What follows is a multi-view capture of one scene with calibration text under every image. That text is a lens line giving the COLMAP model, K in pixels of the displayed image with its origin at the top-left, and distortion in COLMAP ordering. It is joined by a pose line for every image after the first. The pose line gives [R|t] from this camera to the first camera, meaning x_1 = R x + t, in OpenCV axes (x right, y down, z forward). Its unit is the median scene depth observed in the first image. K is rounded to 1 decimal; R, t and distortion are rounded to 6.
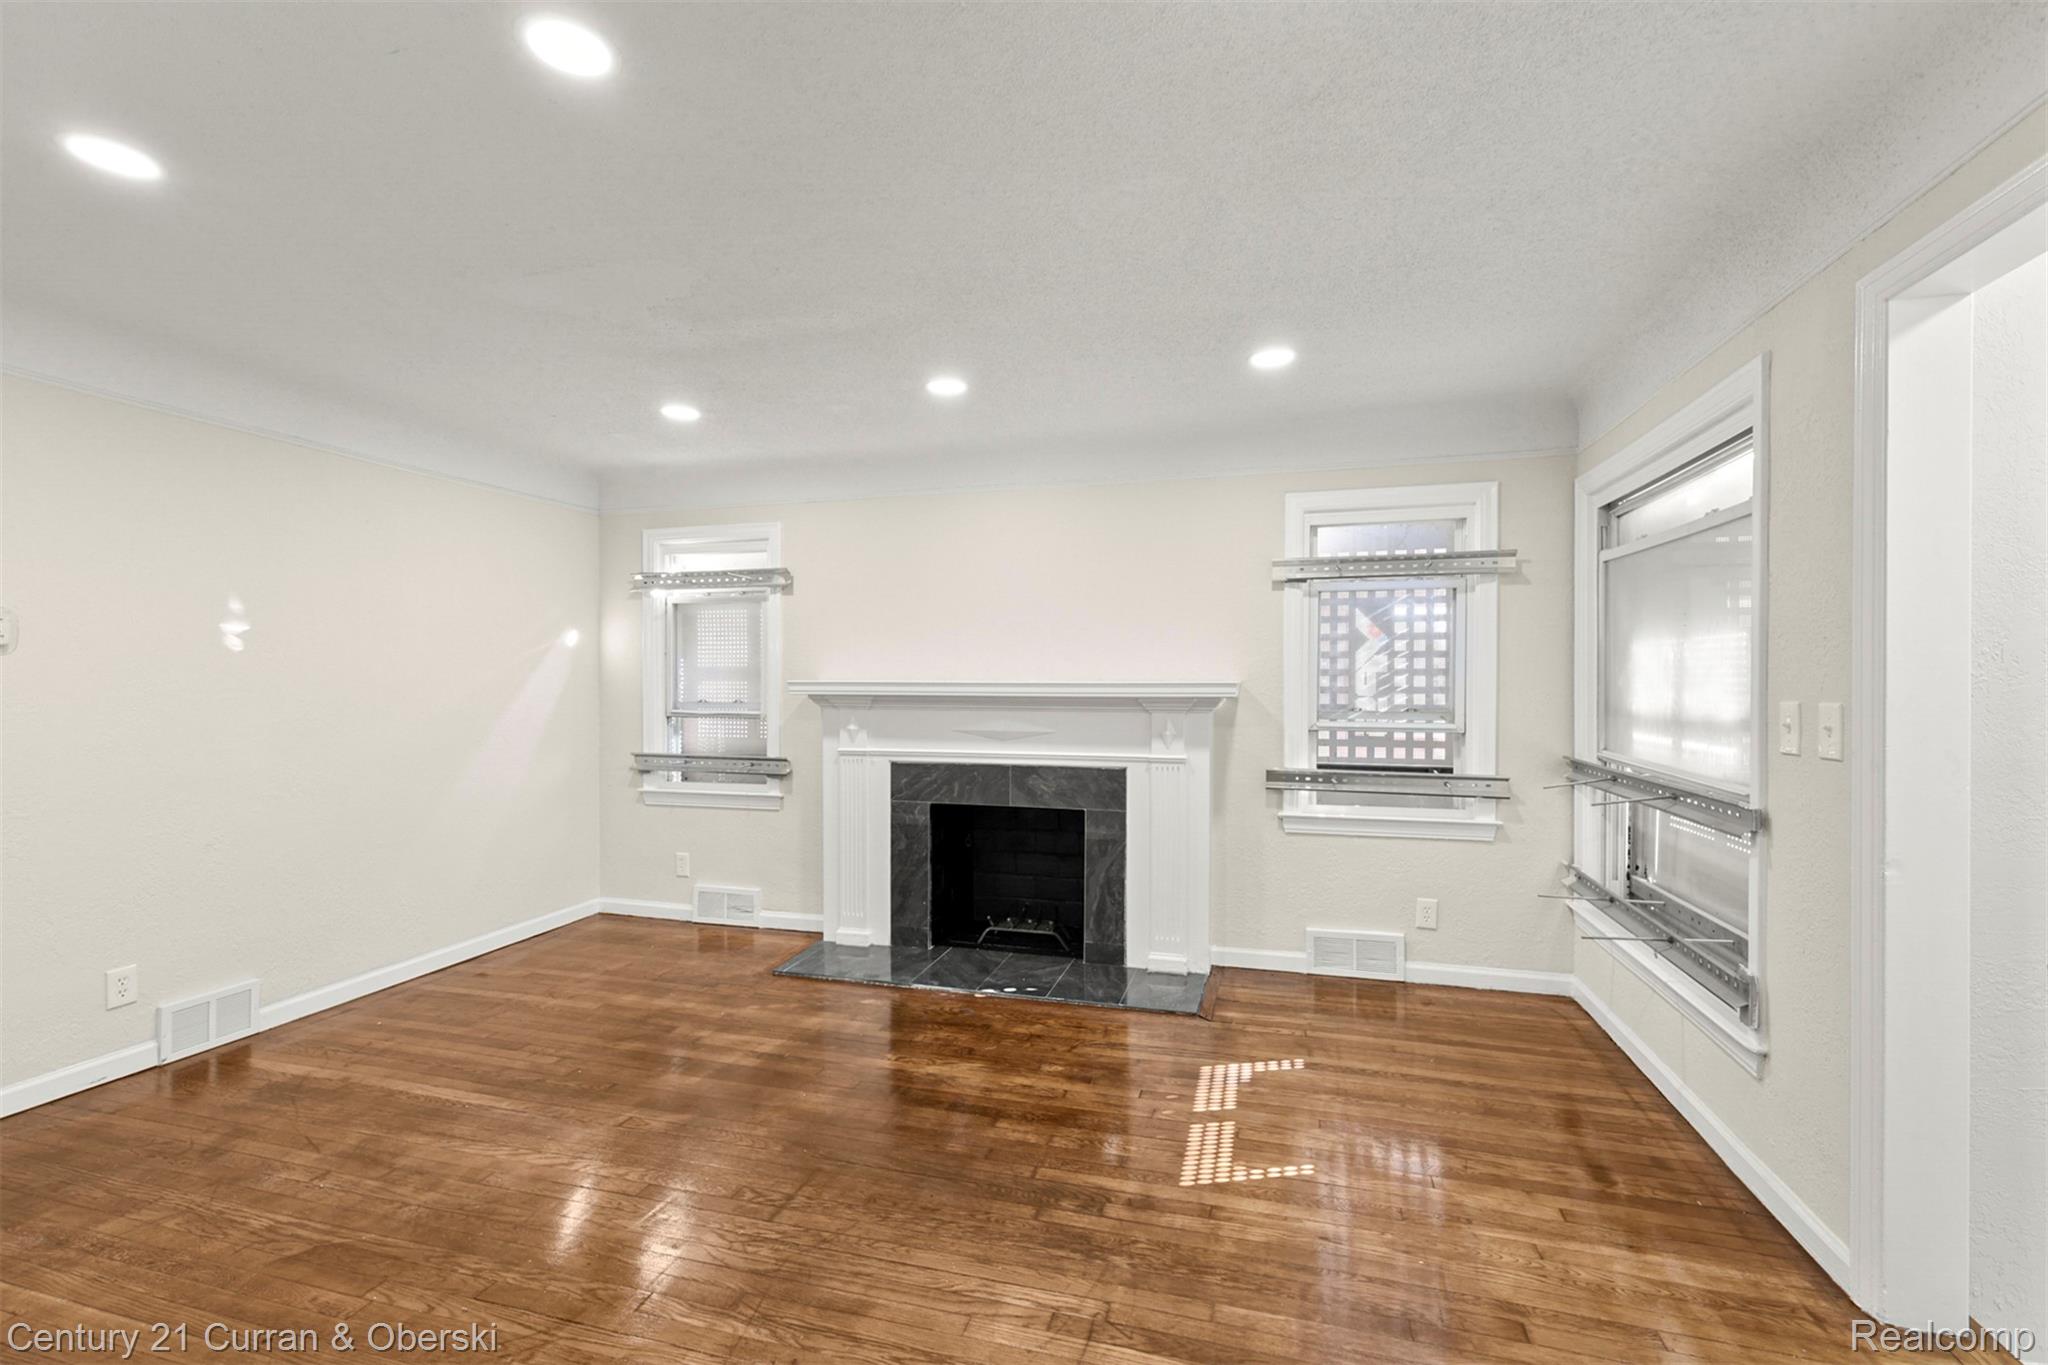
lens RADIAL K [[899.7, 0, 1006.9], [0, 899.7, 688.2], [0, 0, 1]] dist [0.002758, -0.000801]
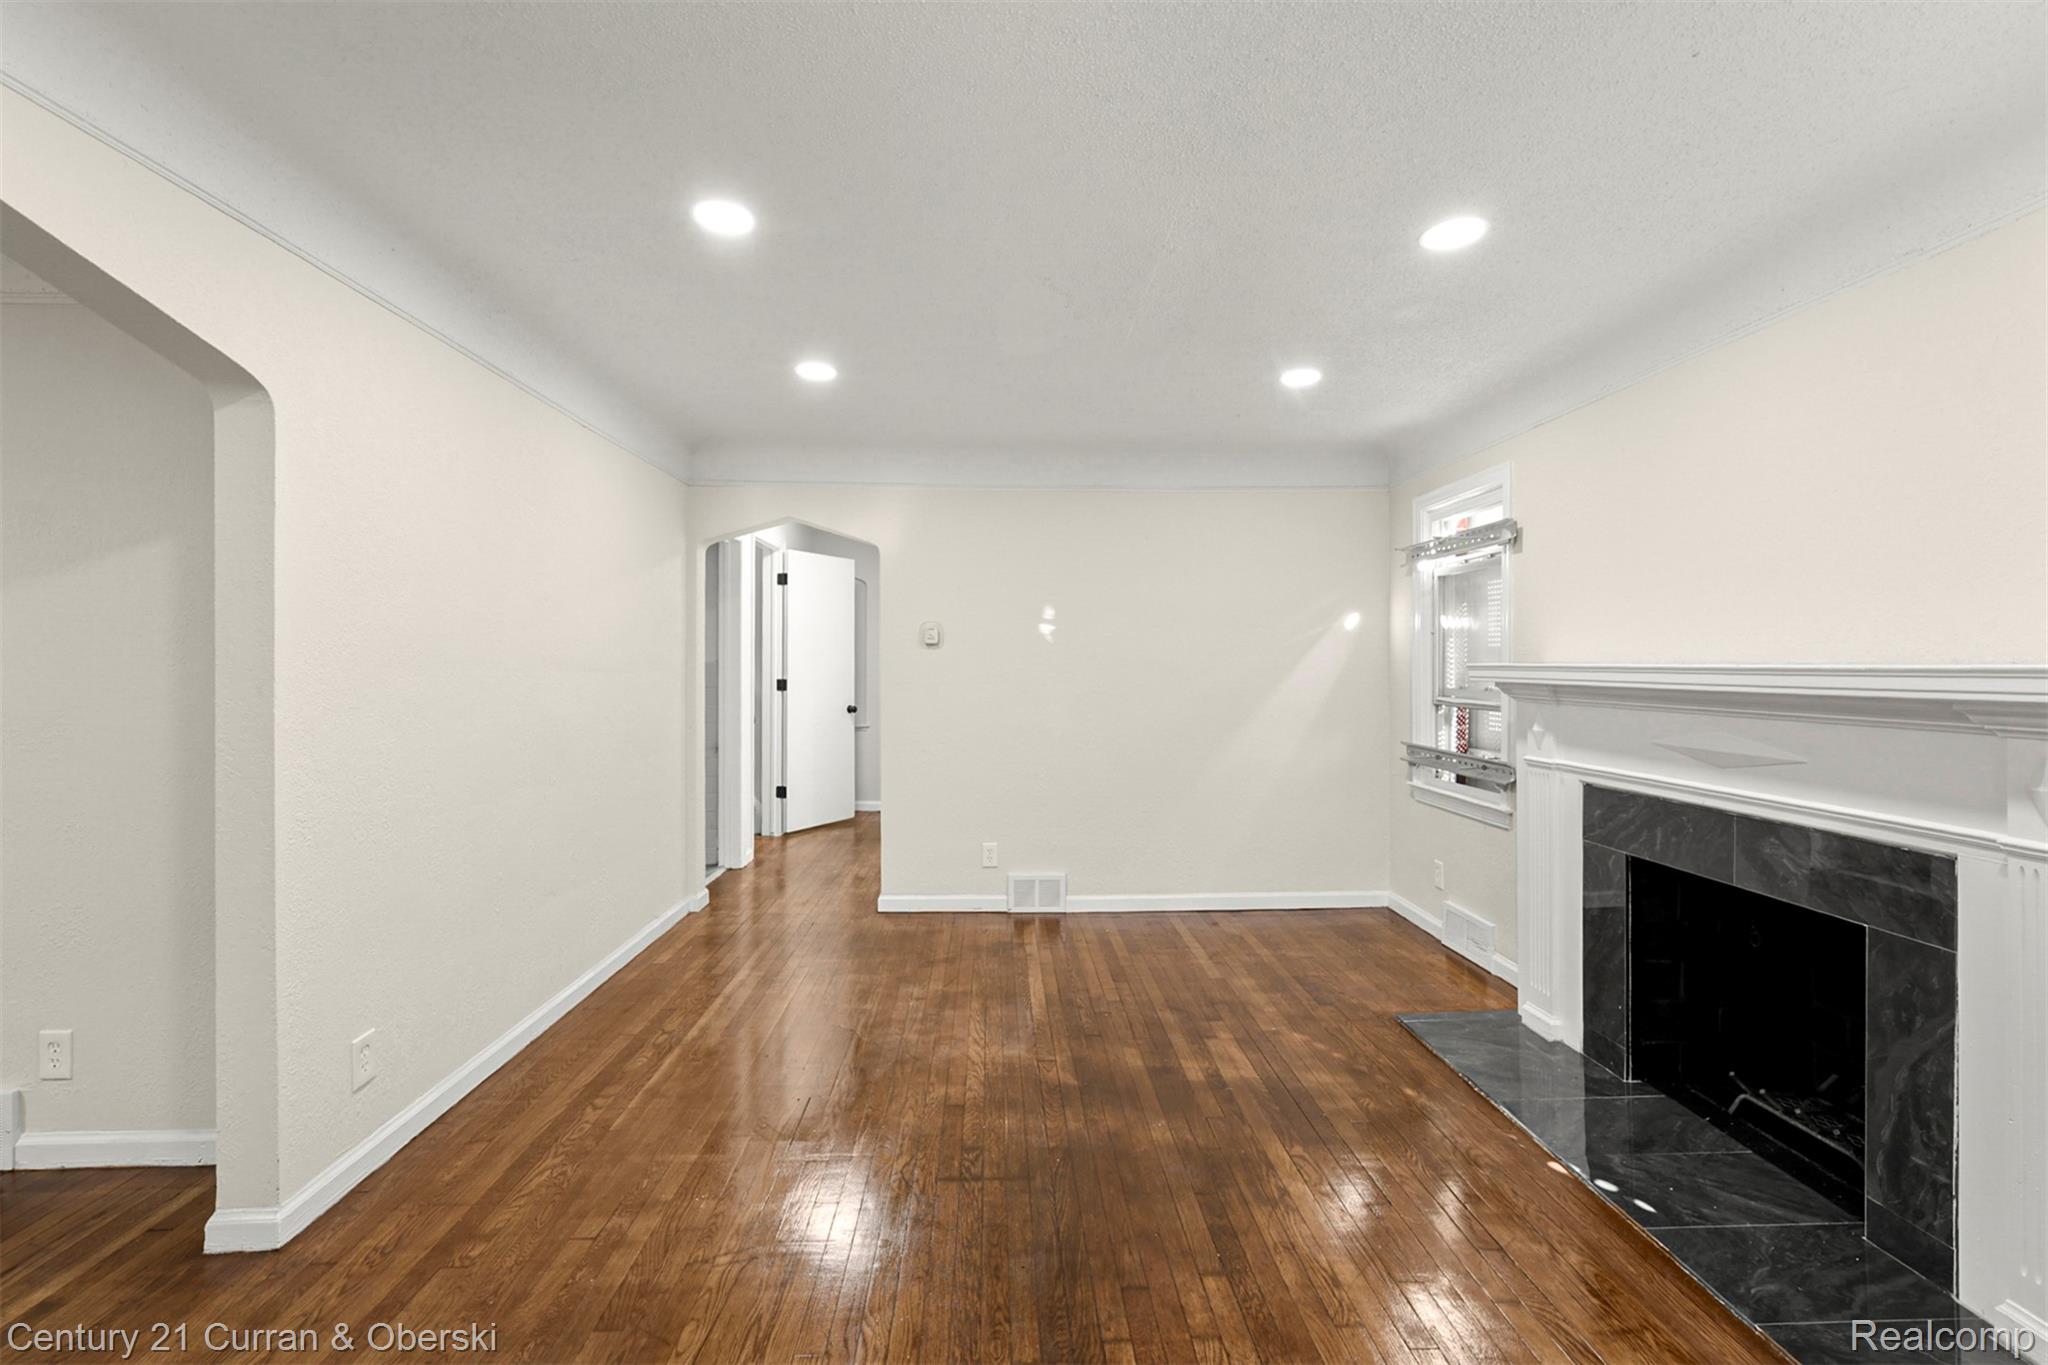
lens RADIAL K [[899.7, 0, 1022.8], [0, 899.7, 664.3], [0, 0, 1]] dist [0.002758, -0.000801]
pose [[0.312532, -0.000441, -0.949907, 0.414448], [-0.007287, 0.999969, -0.002862, -0.002714], [0.949879, 0.007817, 0.312519, 0.414740]]
